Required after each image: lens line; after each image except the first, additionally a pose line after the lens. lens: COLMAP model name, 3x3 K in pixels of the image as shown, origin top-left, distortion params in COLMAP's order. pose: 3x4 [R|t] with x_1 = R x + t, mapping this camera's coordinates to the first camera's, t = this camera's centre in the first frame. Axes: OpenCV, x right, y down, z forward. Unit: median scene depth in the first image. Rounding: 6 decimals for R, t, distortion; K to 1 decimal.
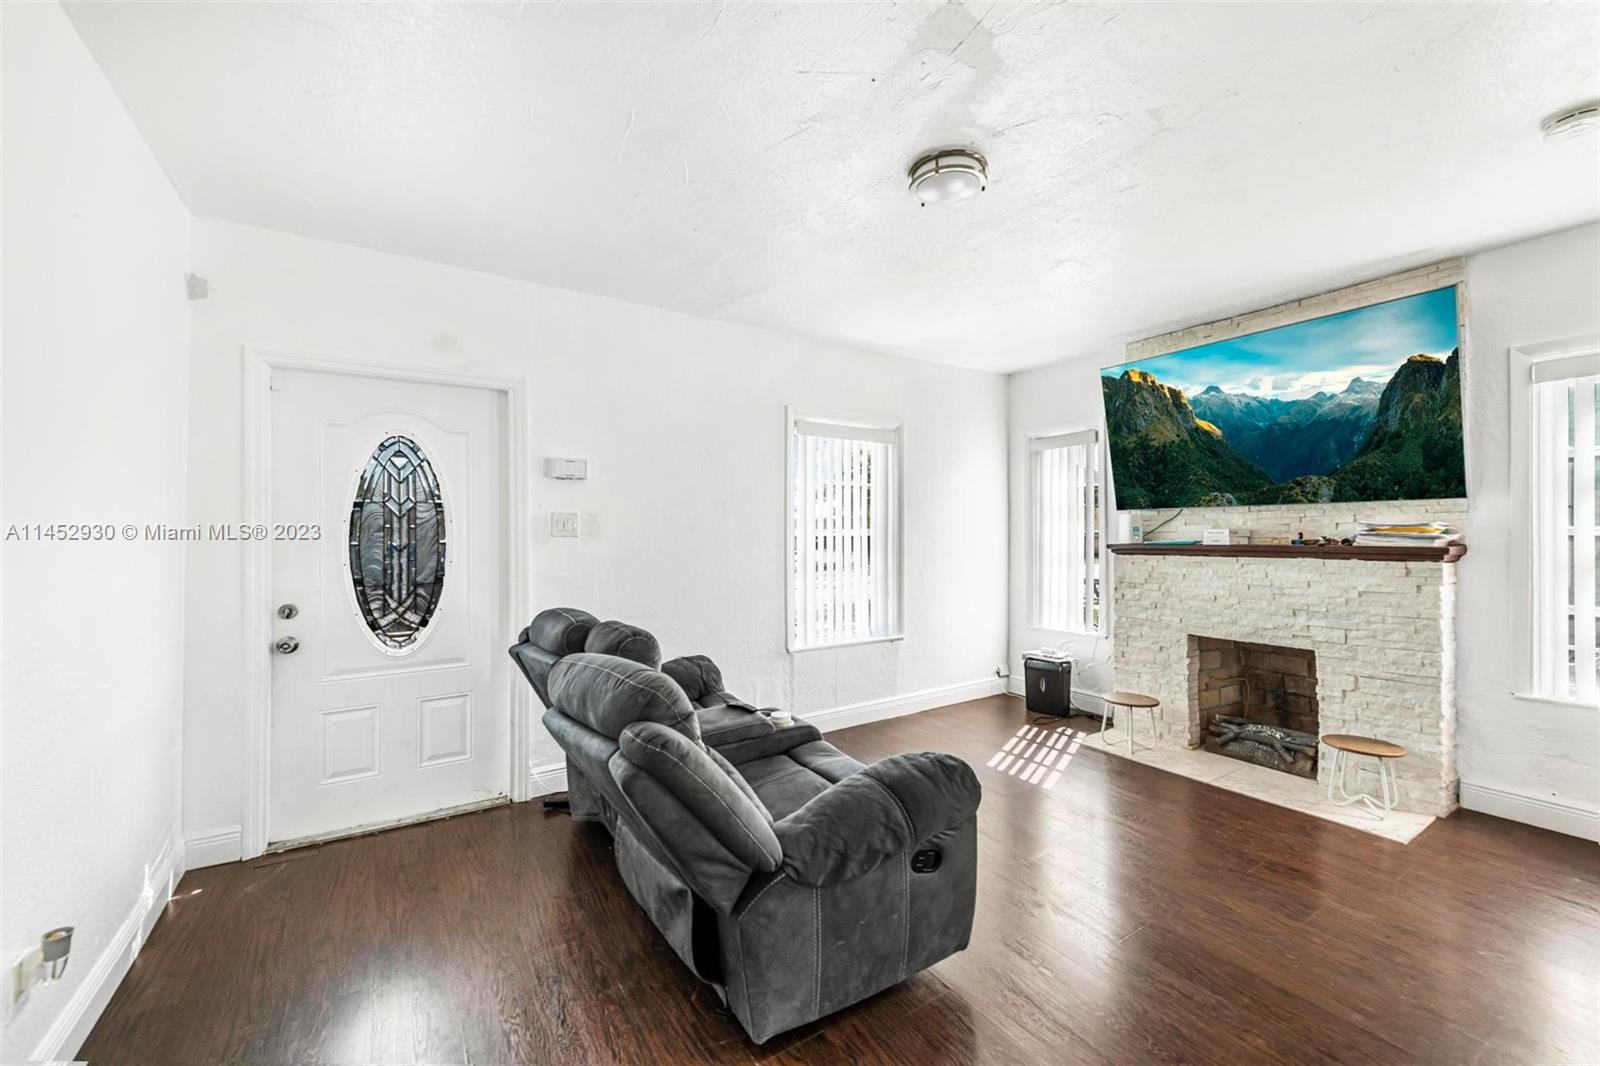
lens RADIAL K [[636.2, 0, 833.2], [0, 636.2, 521.6], [0, 0, 1]] dist [0.011655, -0.003293]
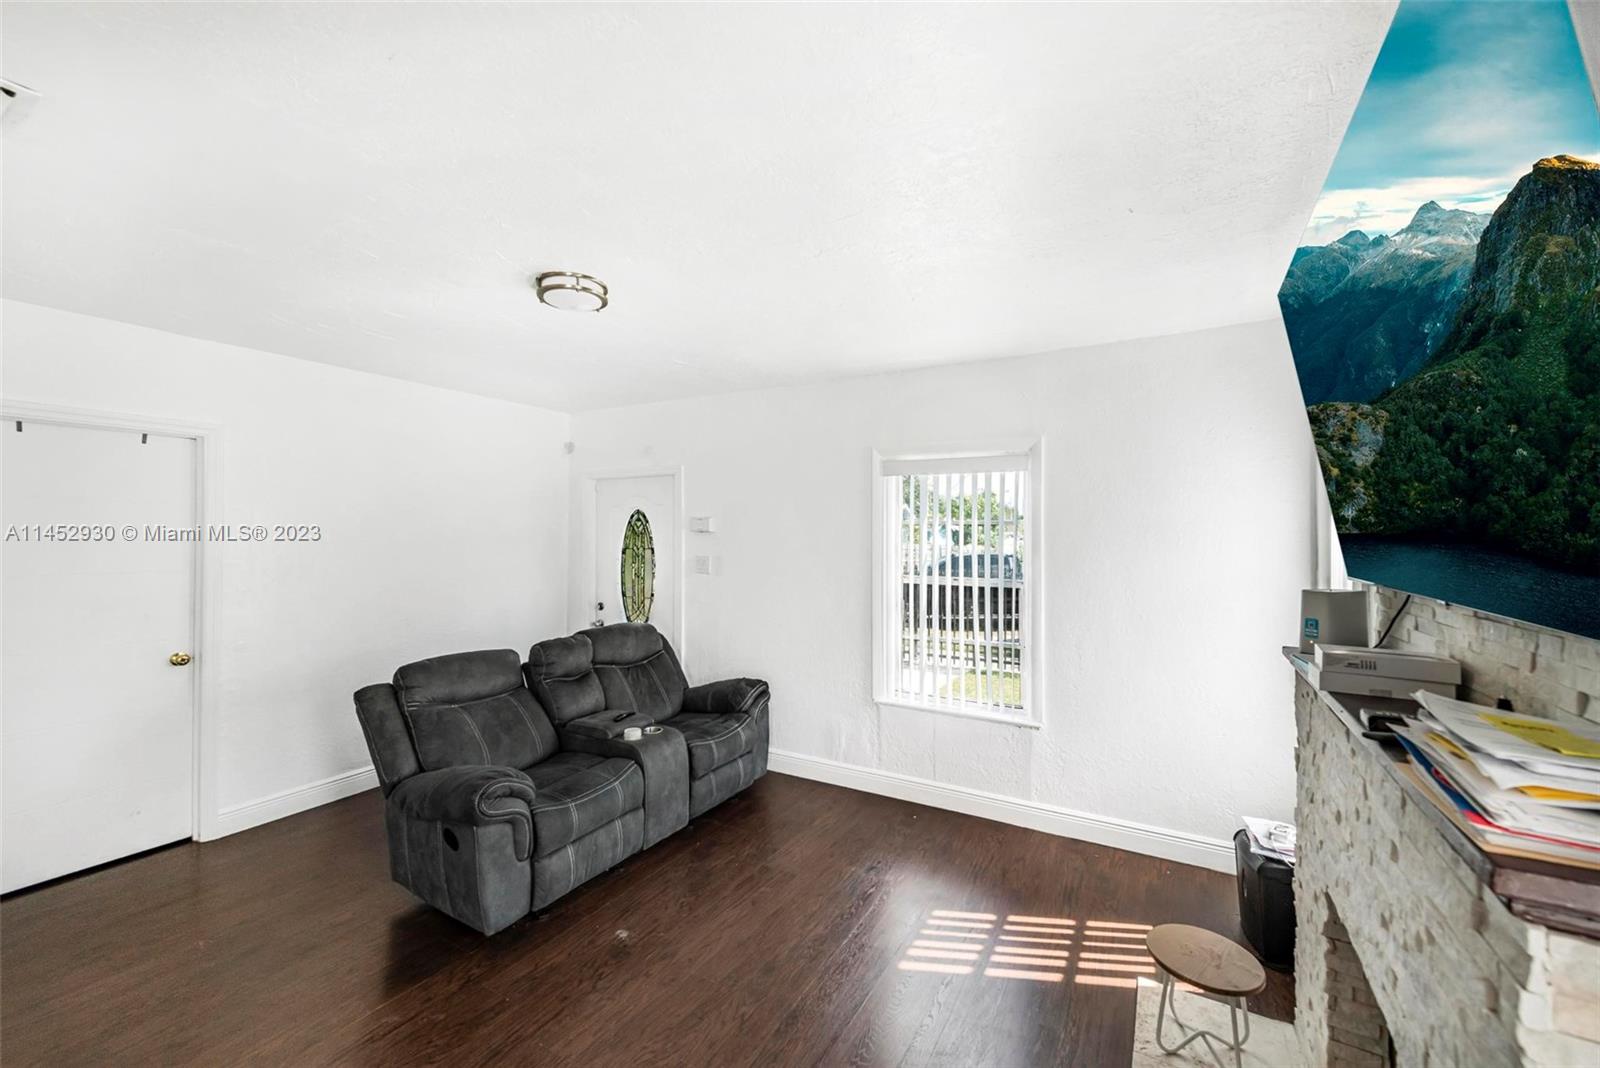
lens RADIAL K [[636.2, 0, 810.1], [0, 636.2, 532.1], [0, 0, 1]] dist [0.011655, -0.003293]
pose [[0.438030, 0.005188, -0.898945, 0.971509], [0.005631, 0.999948, 0.008515, -0.080155], [0.898943, -0.008792, 0.437978, 0.622183]]
